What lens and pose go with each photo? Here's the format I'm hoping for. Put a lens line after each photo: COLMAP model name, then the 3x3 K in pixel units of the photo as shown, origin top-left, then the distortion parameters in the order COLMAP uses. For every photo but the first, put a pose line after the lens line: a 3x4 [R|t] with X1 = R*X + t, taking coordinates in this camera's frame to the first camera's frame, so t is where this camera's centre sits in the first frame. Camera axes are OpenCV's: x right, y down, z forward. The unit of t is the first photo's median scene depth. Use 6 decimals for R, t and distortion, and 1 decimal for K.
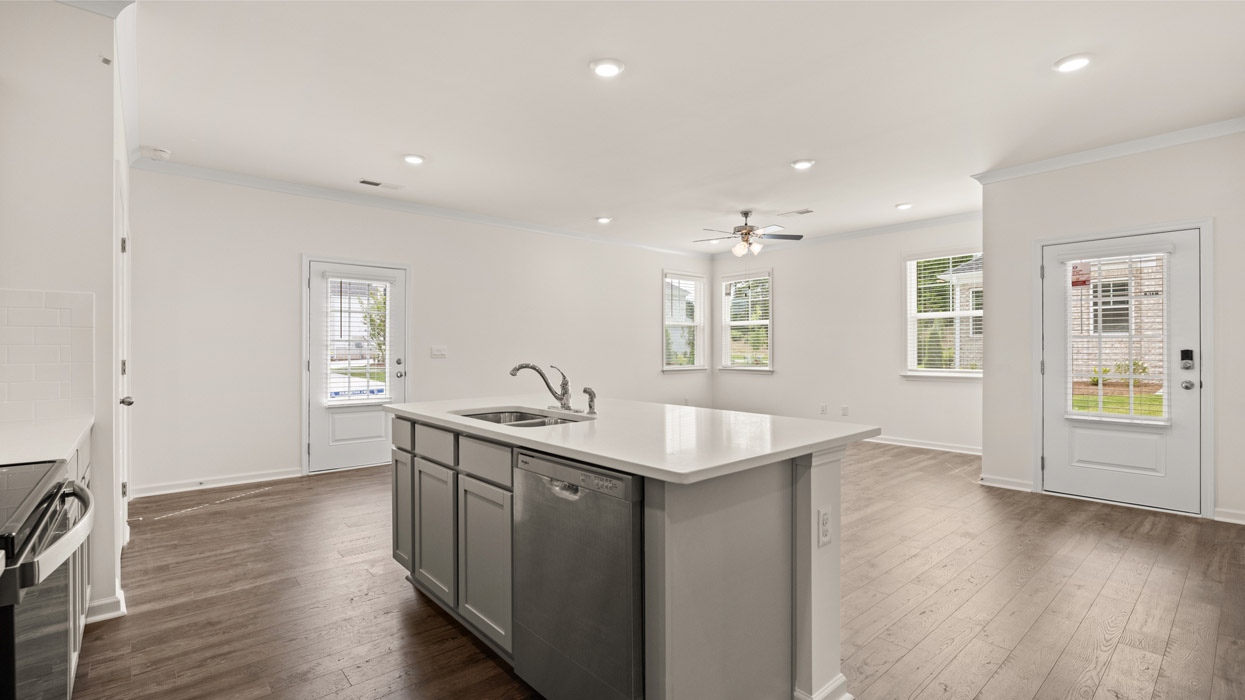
lens RADIAL K [[545.7, 0, 622.5], [0, 545.7, 350.0], [0, 0, 1]] dist [-0.000163, -0.000002]
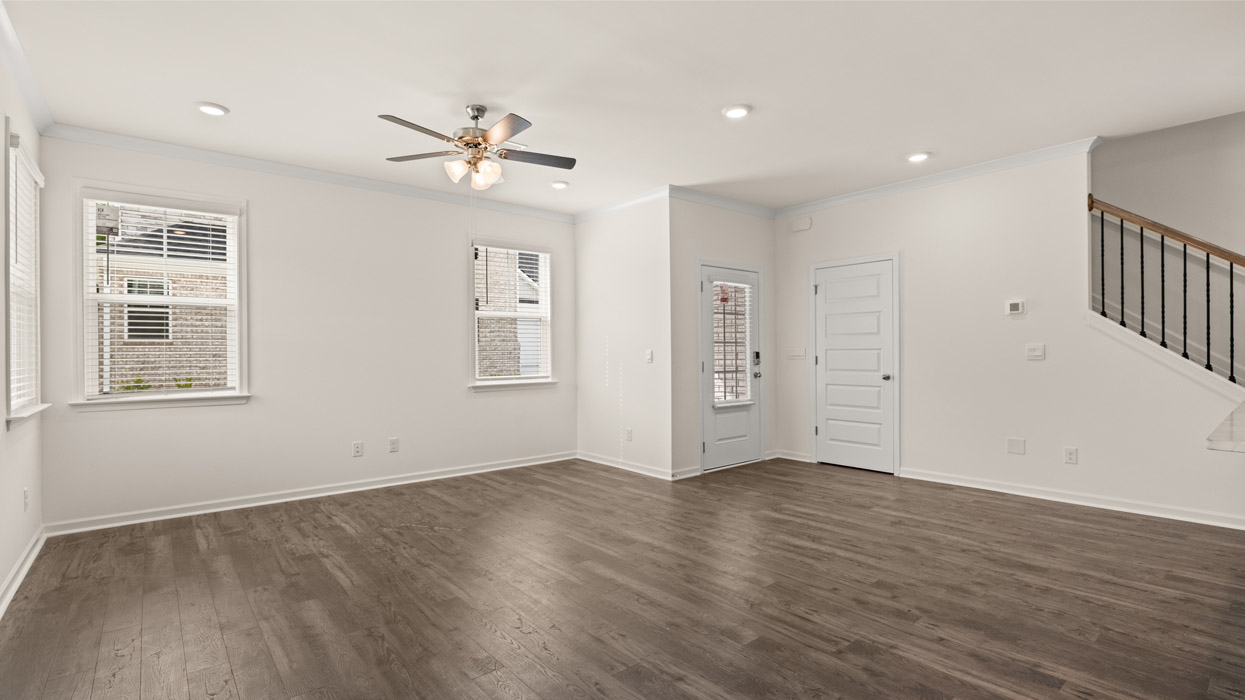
lens RADIAL K [[587.5, 0, 622.5], [0, 587.5, 350.0], [0, 0, 1]] dist [0.002658, 0.000157]
pose [[0.035237, 0.002010, 0.999377, -0.336260], [0.009199, 0.999955, -0.002335, -0.002710], [-0.999337, 0.009275, 0.035217, 0.735202]]
